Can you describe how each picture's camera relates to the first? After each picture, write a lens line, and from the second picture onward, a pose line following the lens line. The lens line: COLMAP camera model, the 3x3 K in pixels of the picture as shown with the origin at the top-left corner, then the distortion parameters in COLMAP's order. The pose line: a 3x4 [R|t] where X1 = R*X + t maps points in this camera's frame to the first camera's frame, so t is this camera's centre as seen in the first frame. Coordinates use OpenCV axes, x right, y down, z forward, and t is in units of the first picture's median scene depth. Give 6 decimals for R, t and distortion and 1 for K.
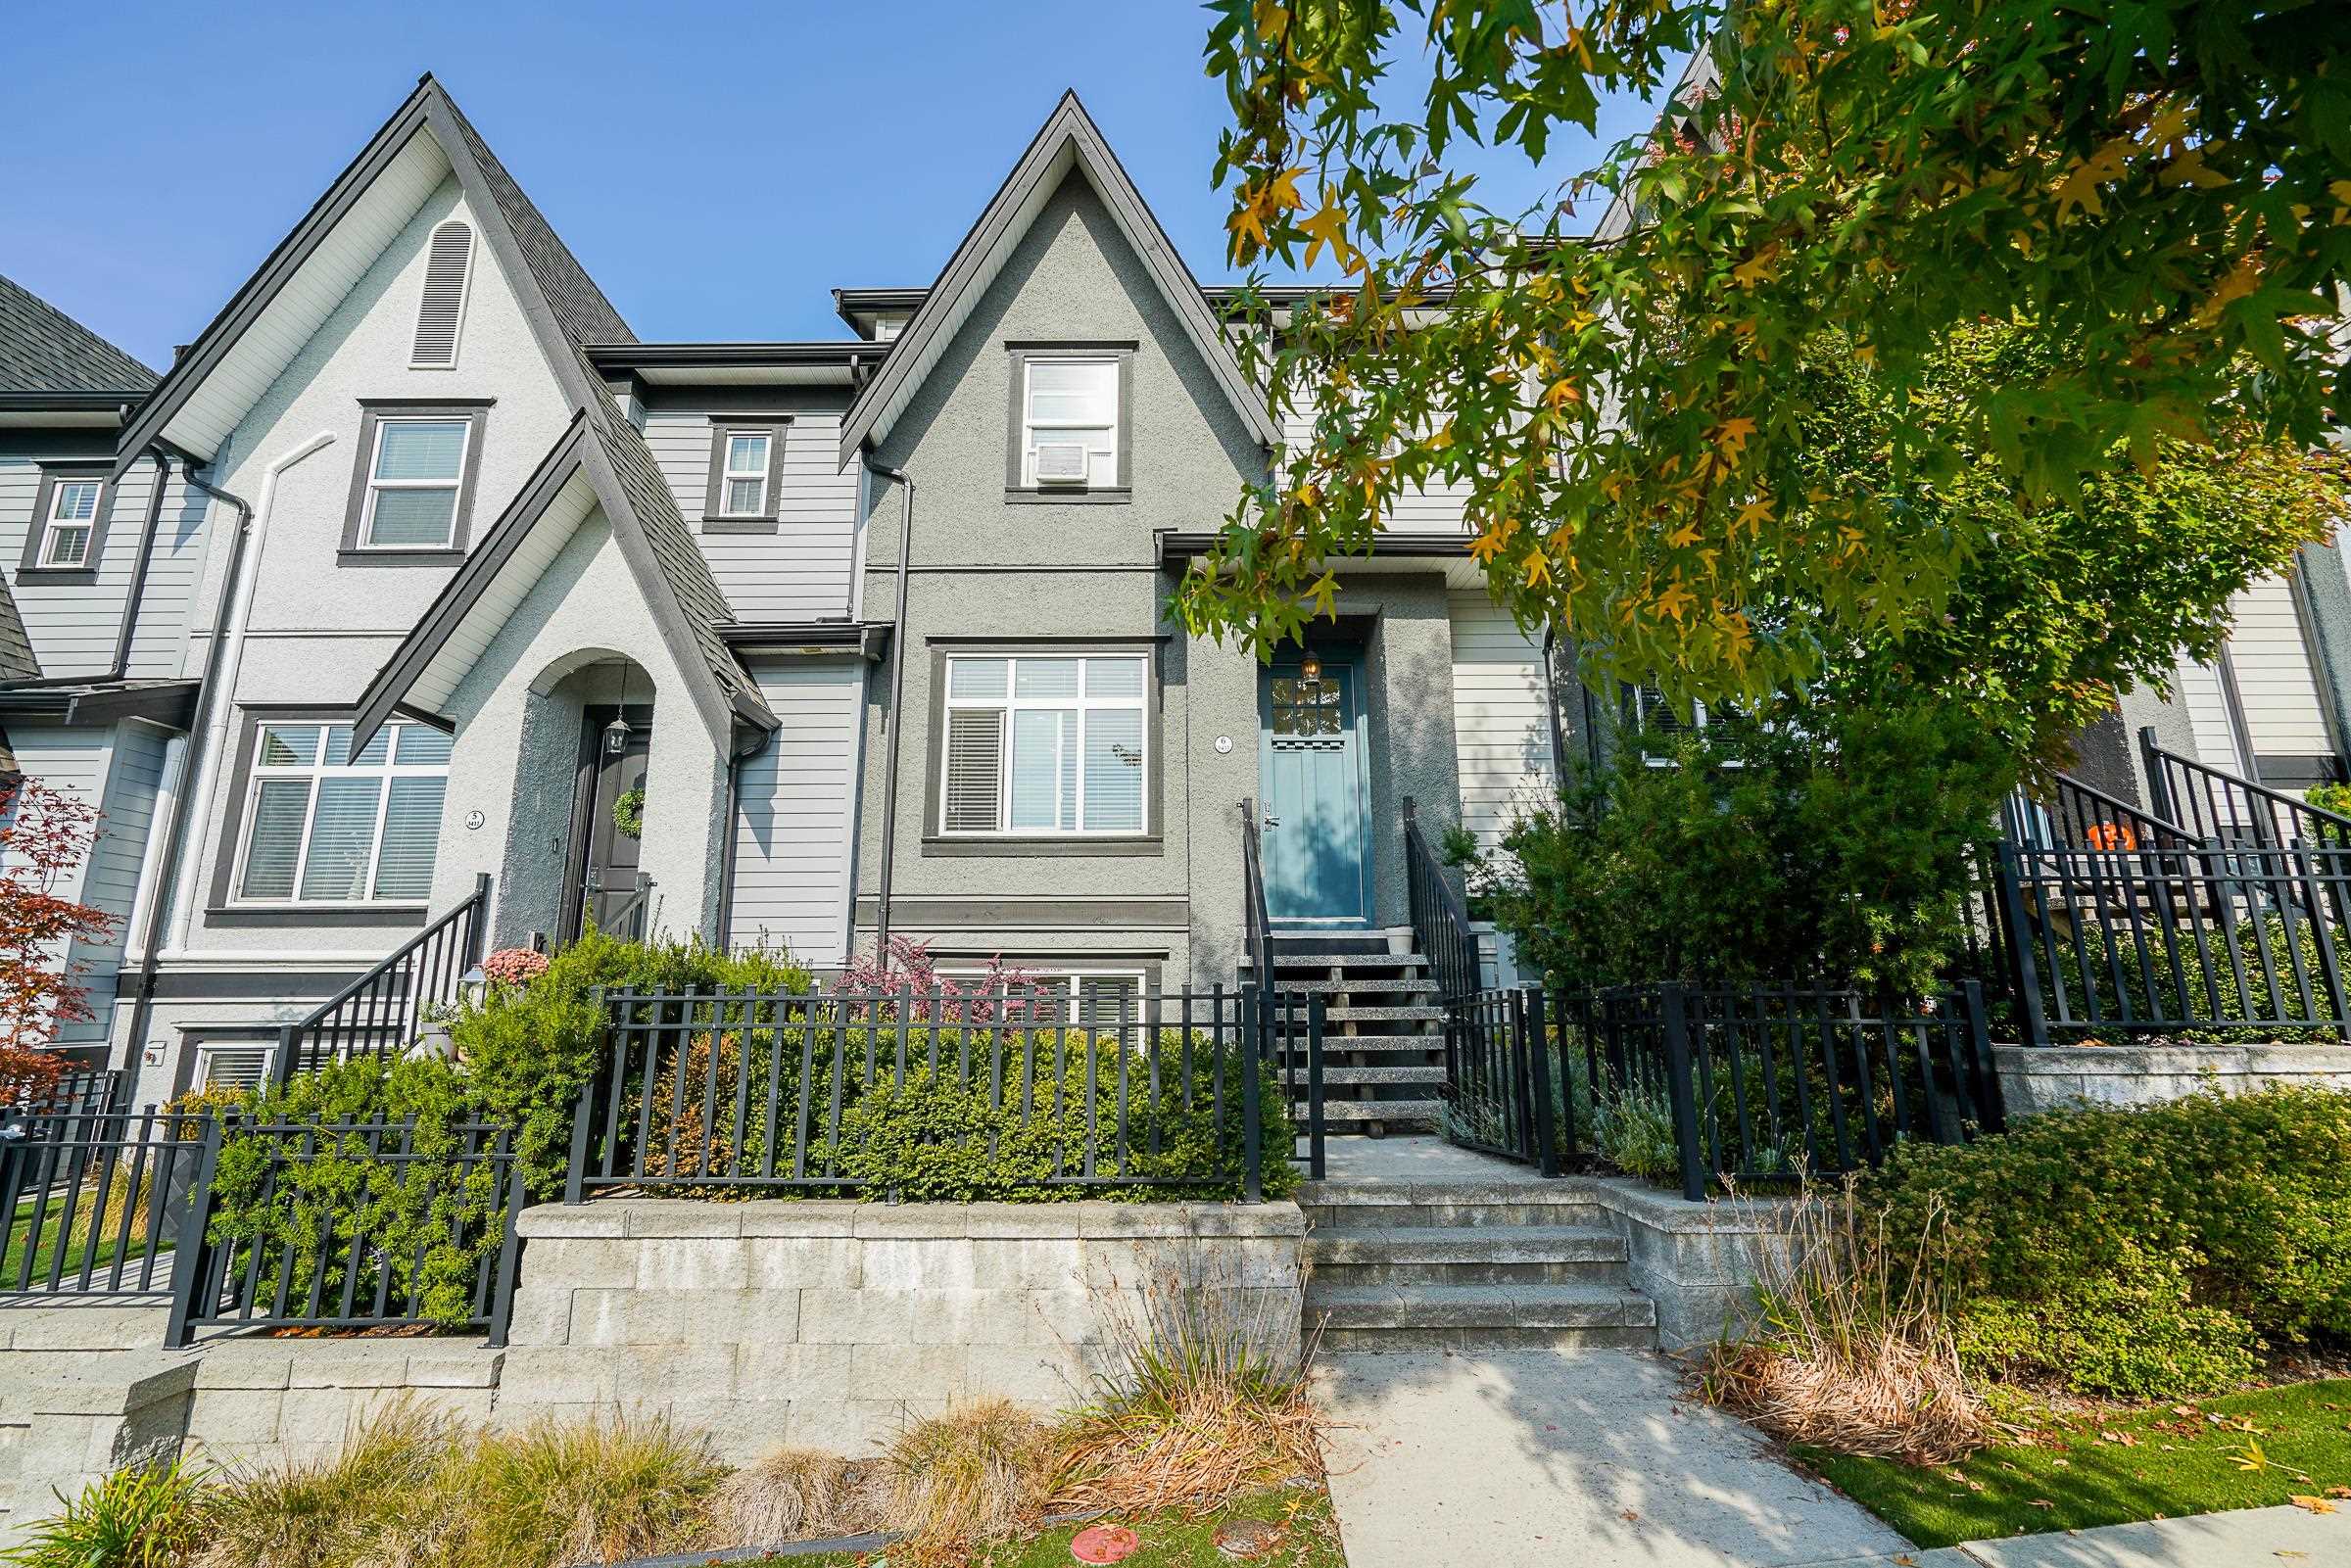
lens RADIAL K [[1072.9, 0, 1170.6], [0, 1072.9, 780.2], [0, 0, 1]] dist [-0.021140, 0.014881]
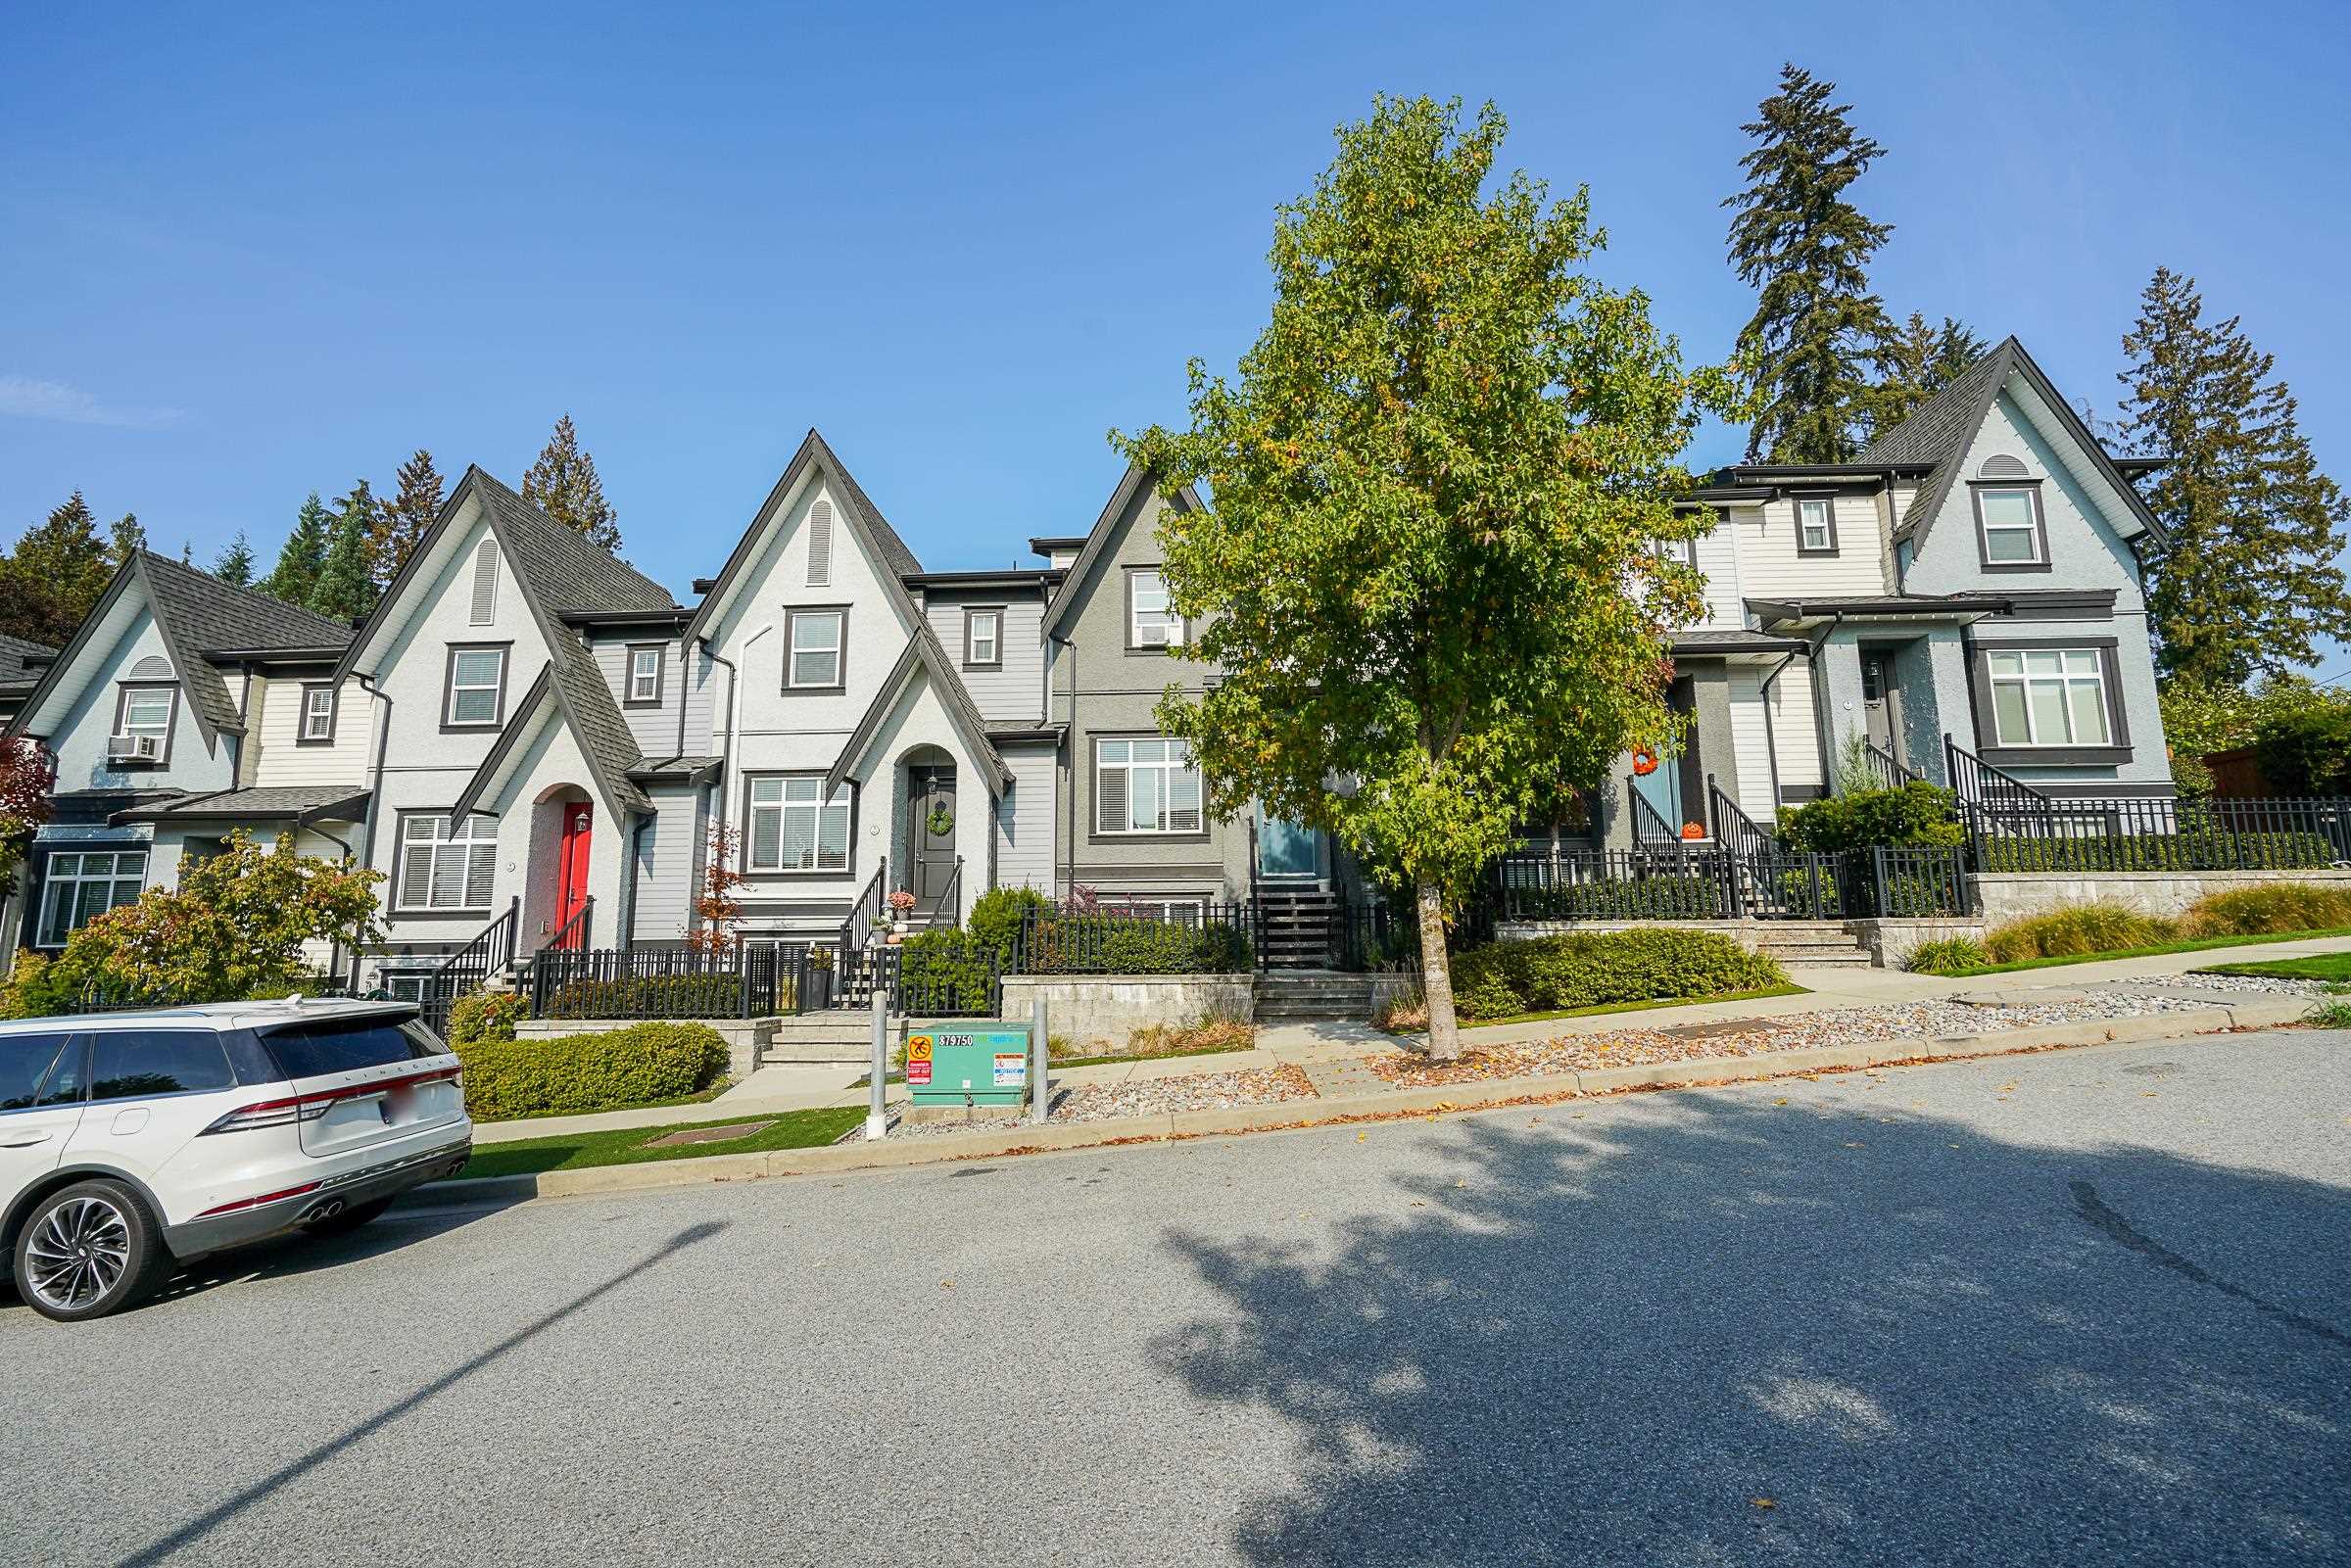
lens RADIAL K [[1072.9, 0, 1170.6], [0, 1072.9, 780.2], [0, 0, 1]] dist [-0.021140, 0.014881]
pose [[0.998609, -0.011382, -0.051478, 0.023317], [0.014255, 0.998341, 0.055794, -0.156358], [0.050758, -0.056451, 0.997114, -0.964878]]
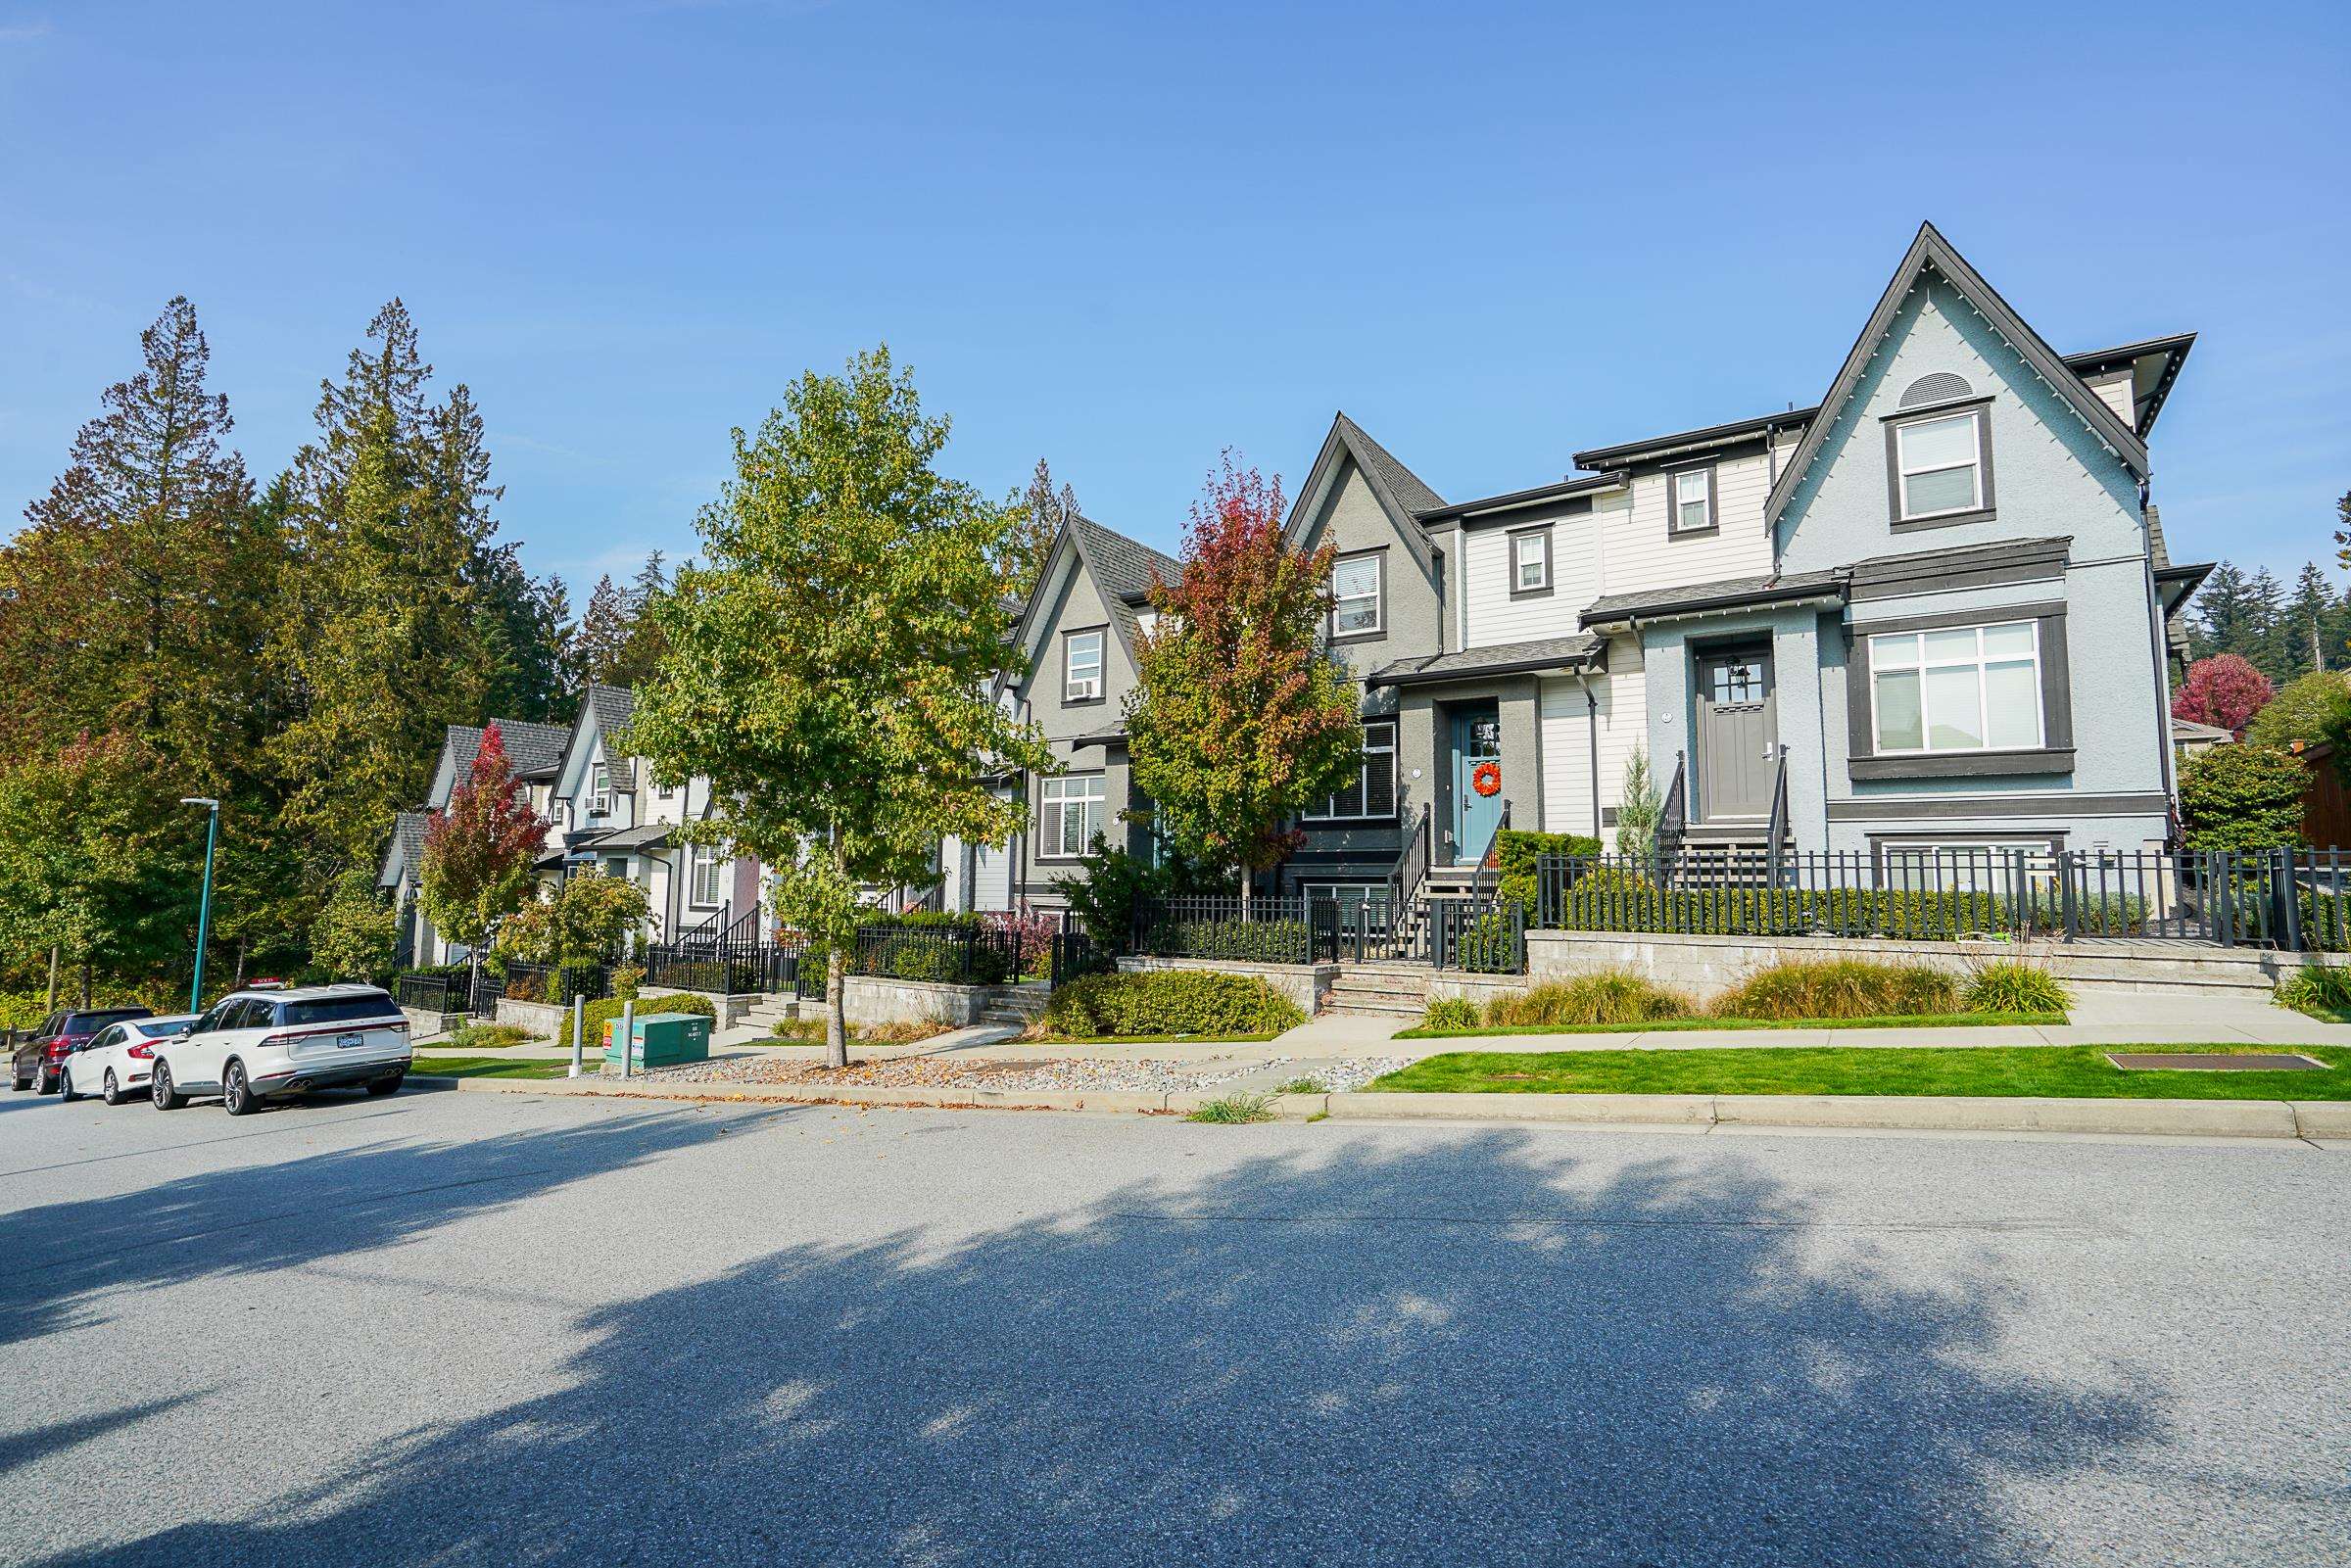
lens RADIAL K [[1105.9, 0, 1175.5], [0, 1105.9, 784.0], [0, 0, 1]] dist [-0.025506, 0.016127]
pose [[0.823689, -0.042368, -0.565457, 1.464377], [0.105458, 0.991253, 0.079346, -0.280941], [0.557150, -0.124988, 0.820952, -0.874539]]
